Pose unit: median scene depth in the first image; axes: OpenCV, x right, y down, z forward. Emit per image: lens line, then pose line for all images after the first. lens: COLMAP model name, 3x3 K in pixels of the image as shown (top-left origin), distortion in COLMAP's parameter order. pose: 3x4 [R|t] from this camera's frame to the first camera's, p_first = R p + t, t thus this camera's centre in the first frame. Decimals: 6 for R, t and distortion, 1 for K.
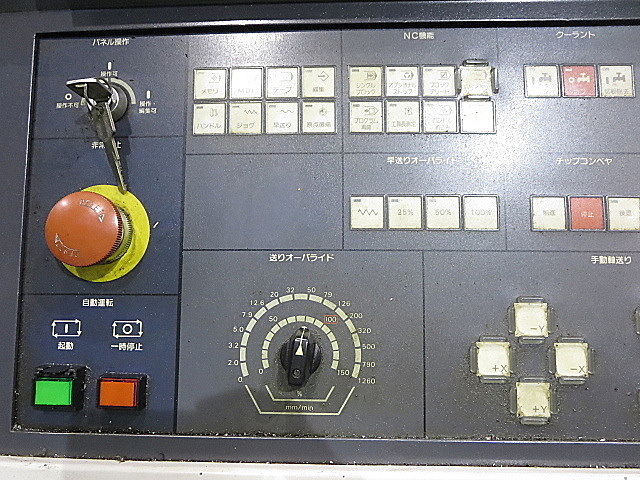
lens RADIAL K [[467.7, 0, 320.4], [0, 467.7, 276.9], [0, 0, 1]] dist [-0.029067, 0.006725]
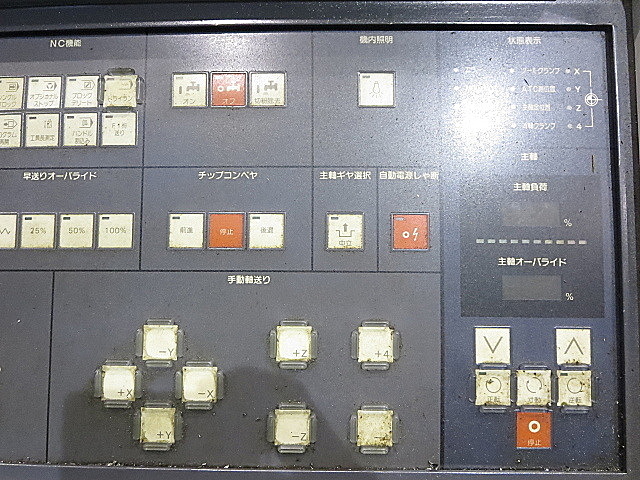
lens RADIAL K [[501.5, 0, 320.2], [0, 501.5, 317.6], [0, 0, 1]] dist [-0.035721, -0.000011]
pose [[0.999656, -0.003702, 0.025981, 0.741373], [0.002796, 0.999388, 0.034858, 0.005582], [-0.026094, -0.034773, 0.999055, -0.036117]]
